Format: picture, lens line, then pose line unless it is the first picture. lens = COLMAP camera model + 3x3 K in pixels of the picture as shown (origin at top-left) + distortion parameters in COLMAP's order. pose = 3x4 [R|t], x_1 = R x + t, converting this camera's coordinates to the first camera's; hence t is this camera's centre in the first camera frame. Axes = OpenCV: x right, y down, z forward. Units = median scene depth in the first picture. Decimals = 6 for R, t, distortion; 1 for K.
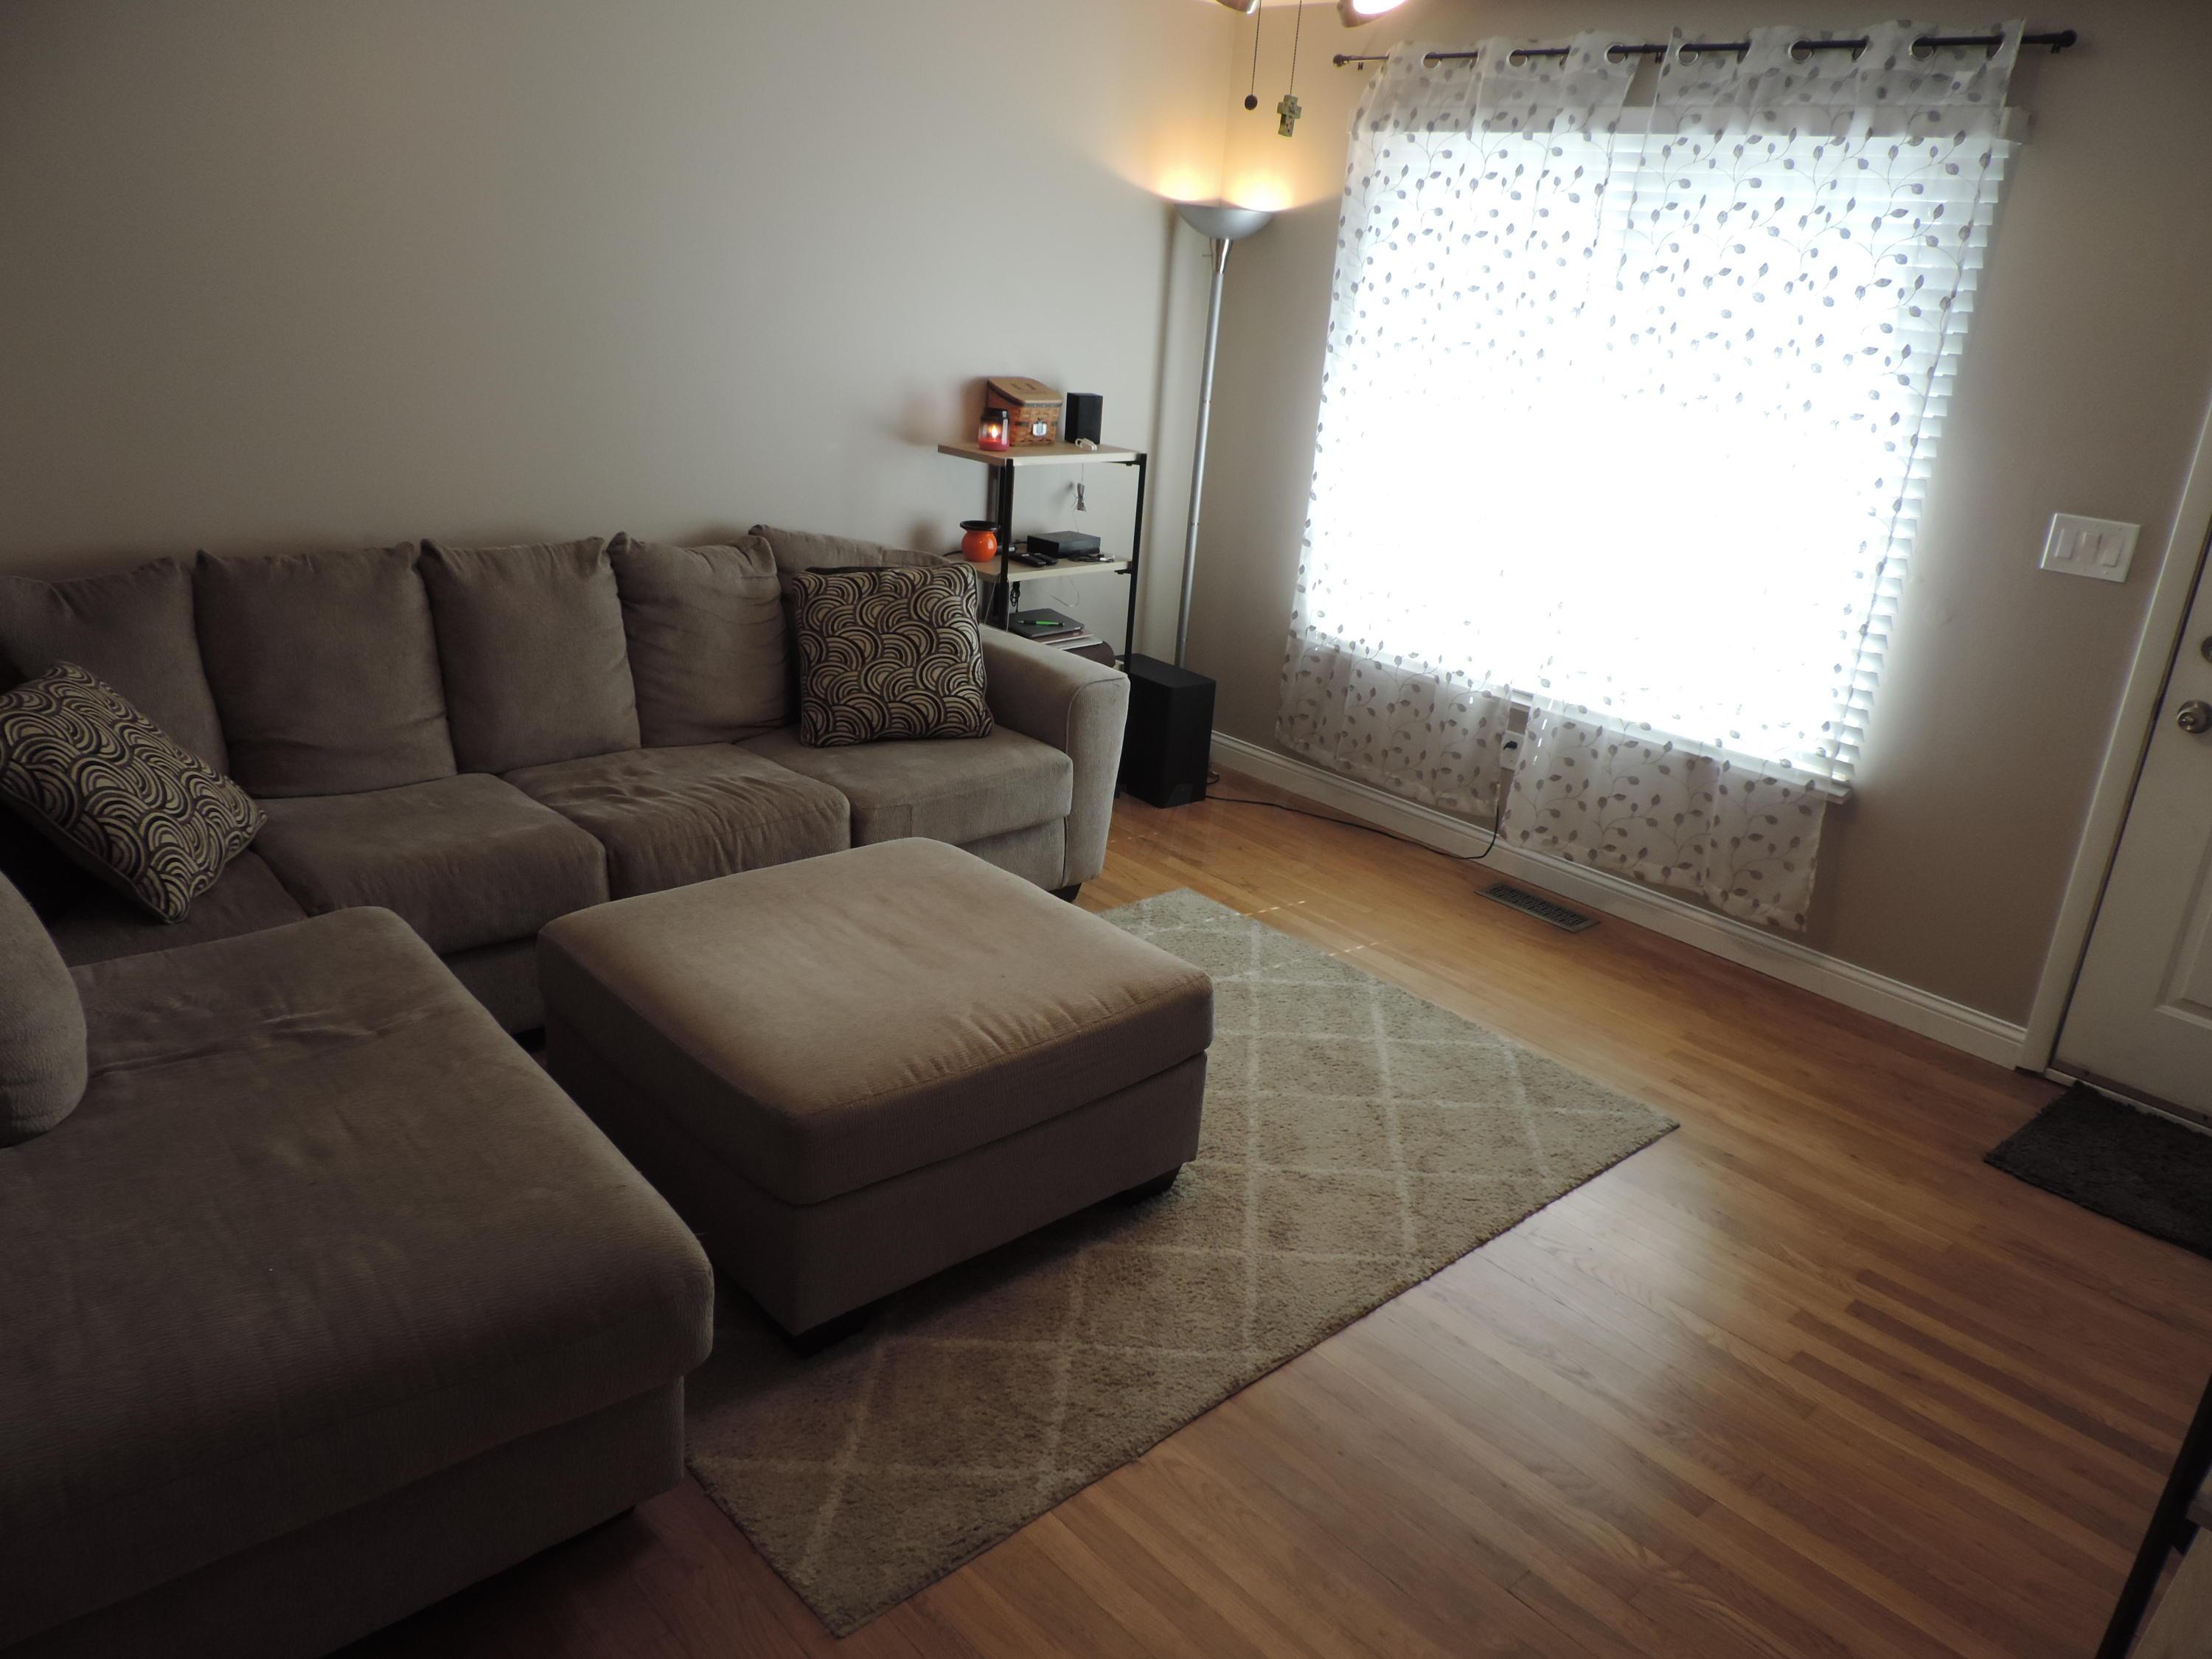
lens RADIAL K [[1593.6, 0, 1106.2], [0, 1593.6, 835.9], [0, 0, 1]] dist [-0.010960, 0.004164]
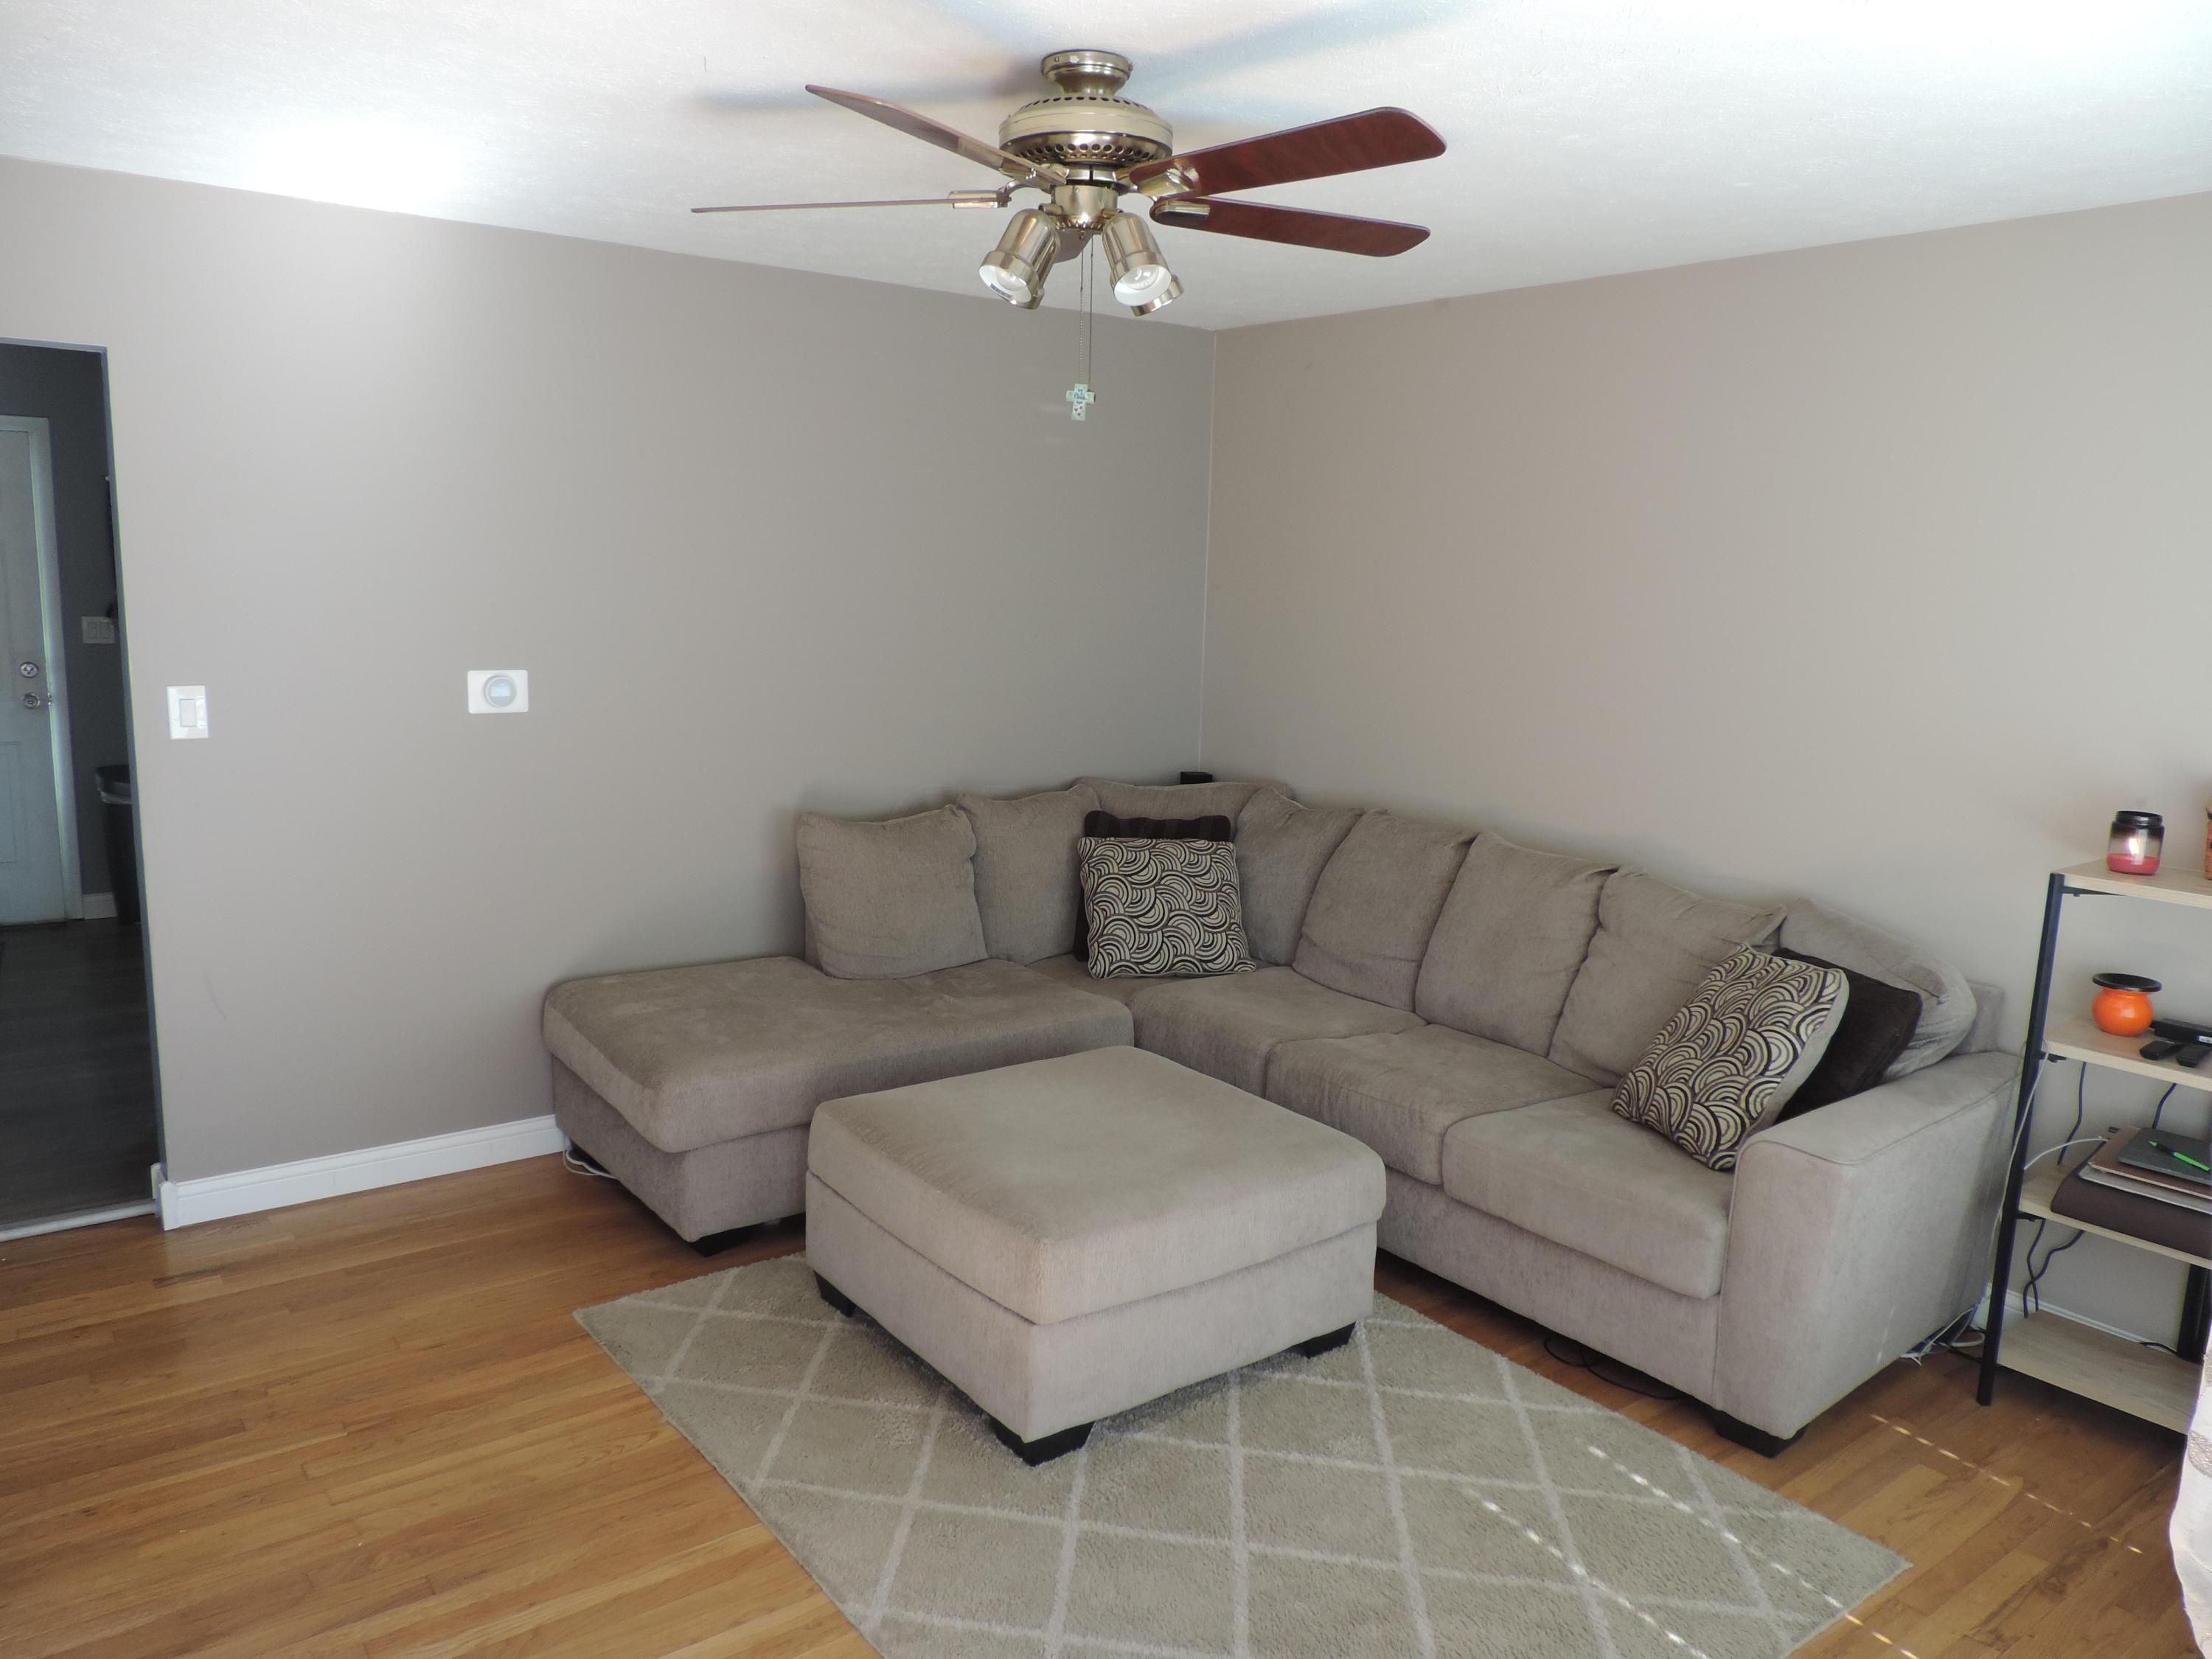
lens RADIAL K [[1593.6, 0, 1106.2], [0, 1593.6, 835.9], [0, 0, 1]] dist [-0.010960, 0.004164]
pose [[-0.079702, 0.091794, -0.992583, 0.793673], [-0.383685, 0.916207, 0.115540, -0.211423], [0.920018, 0.390048, -0.037804, 0.777617]]
